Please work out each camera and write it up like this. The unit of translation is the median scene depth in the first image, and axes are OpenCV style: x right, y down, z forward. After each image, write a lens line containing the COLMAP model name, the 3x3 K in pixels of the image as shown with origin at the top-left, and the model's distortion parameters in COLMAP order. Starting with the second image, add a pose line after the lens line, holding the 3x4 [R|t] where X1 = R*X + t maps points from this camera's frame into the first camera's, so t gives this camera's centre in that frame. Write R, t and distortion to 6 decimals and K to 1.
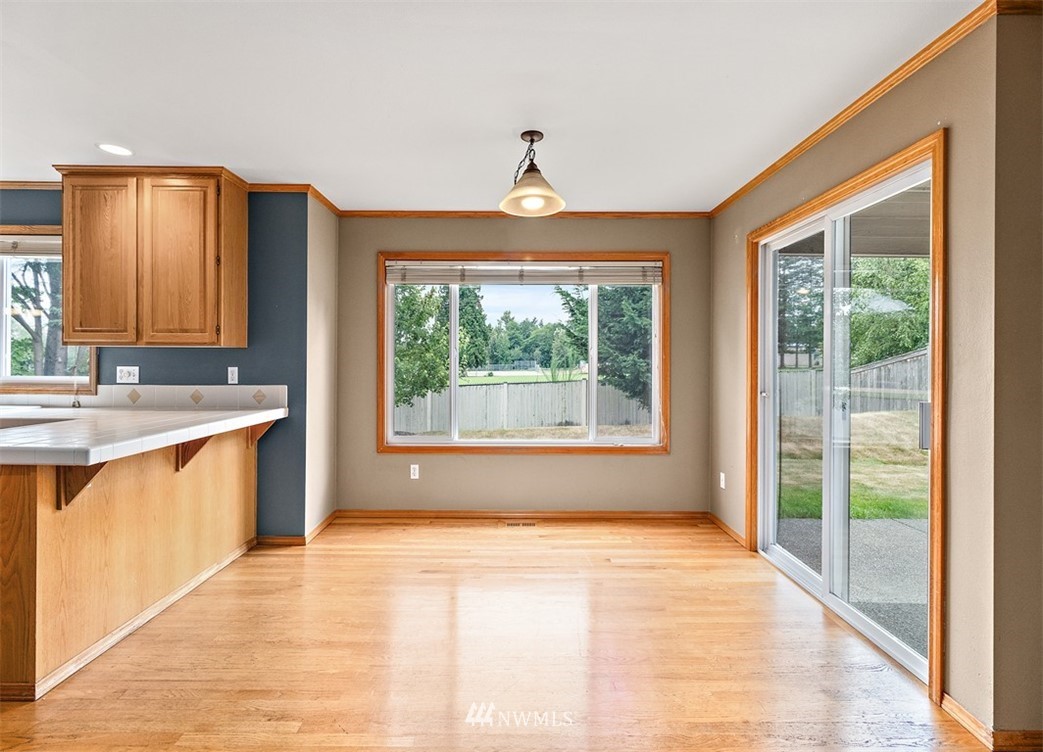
lens RADIAL K [[479.5, 0, 520.0], [0, 479.5, 360.7], [0, 0, 1]] dist [0.000346, -0.000092]
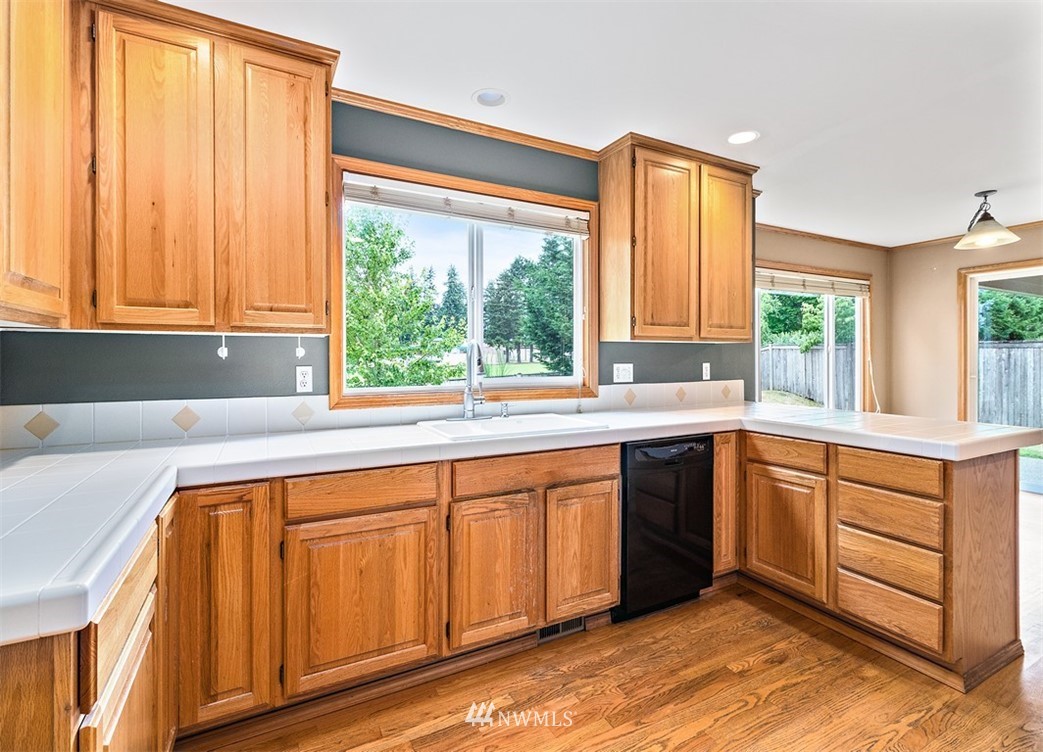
lens RADIAL K [[488.2, 0, 518.5], [0, 488.2, 351.9], [0, 0, 1]] dist [0.003548, 0.000262]
pose [[0.886069, -0.001983, 0.463549, -1.428649], [0.007279, 0.999927, -0.009637, -0.002568], [-0.463496, 0.011913, 0.886019, 0.286226]]
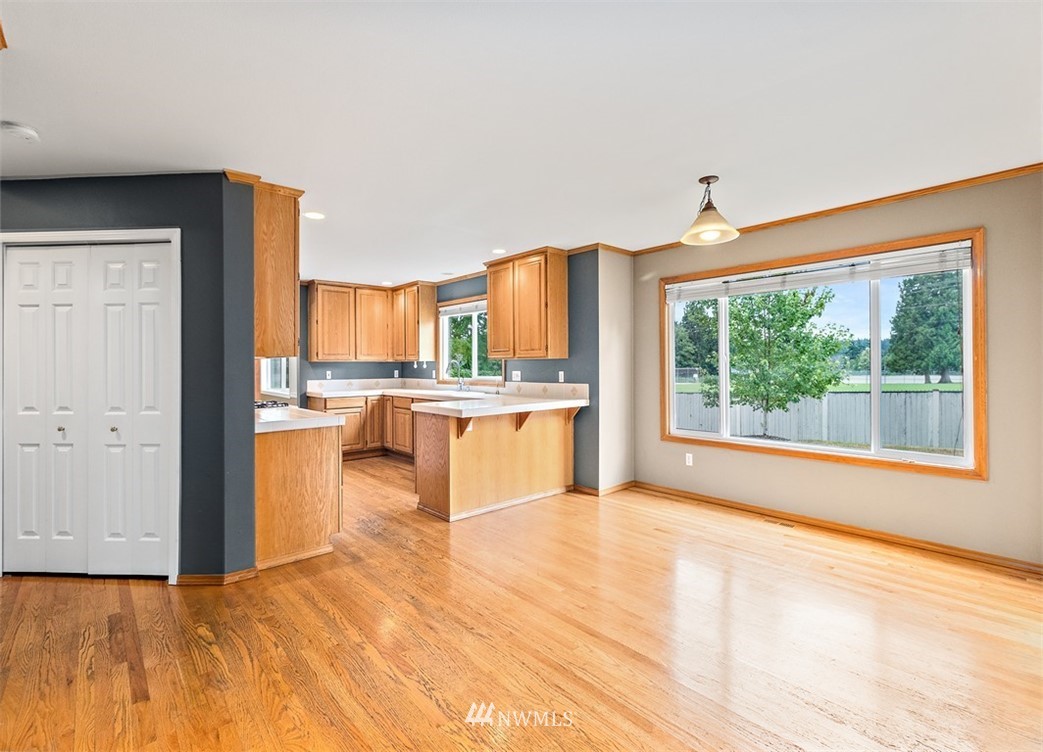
lens RADIAL K [[479.5, 0, 520.0], [0, 479.5, 360.7], [0, 0, 1]] dist [0.000346, -0.000092]
pose [[0.664036, -0.016891, -0.747510, 0.466853], [0.011148, 0.999857, -0.012690, -0.002686], [0.747617, 0.000093, 0.664130, -0.119520]]
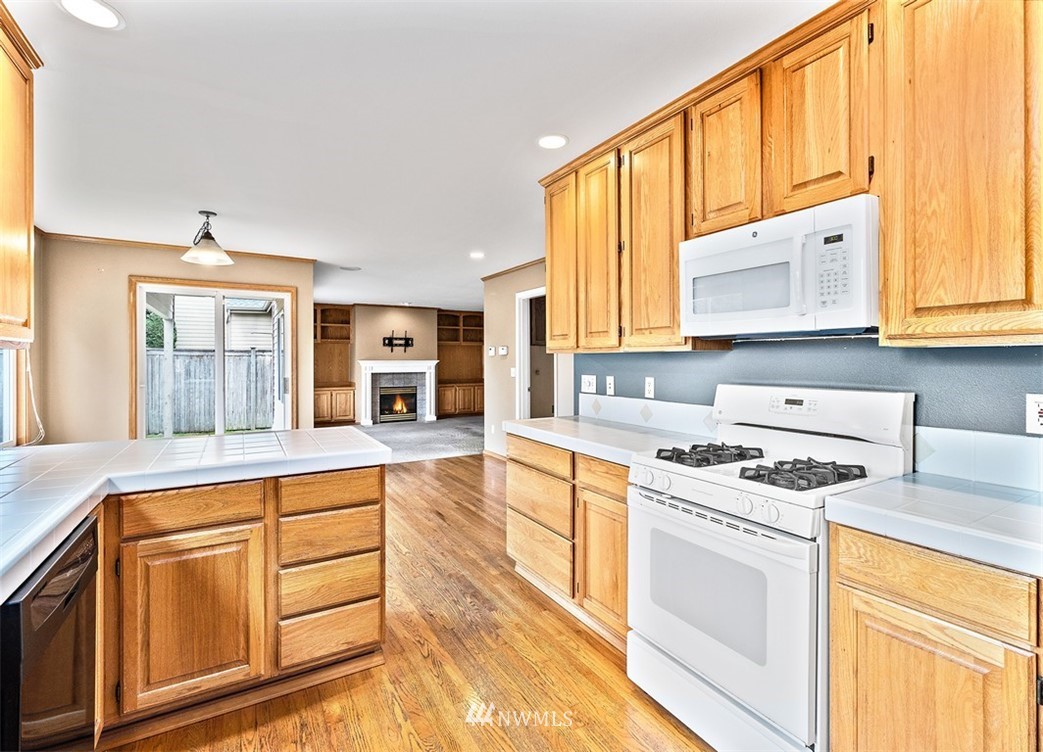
lens RADIAL K [[479.5, 0, 520.0], [0, 479.5, 360.7], [0, 0, 1]] dist [0.000346, -0.000092]
pose [[-0.509764, -0.004114, 0.860304, -1.352415], [-0.002190, 0.999992, 0.003485, -0.015903], [-0.860311, -0.000107, -0.509769, 0.715480]]
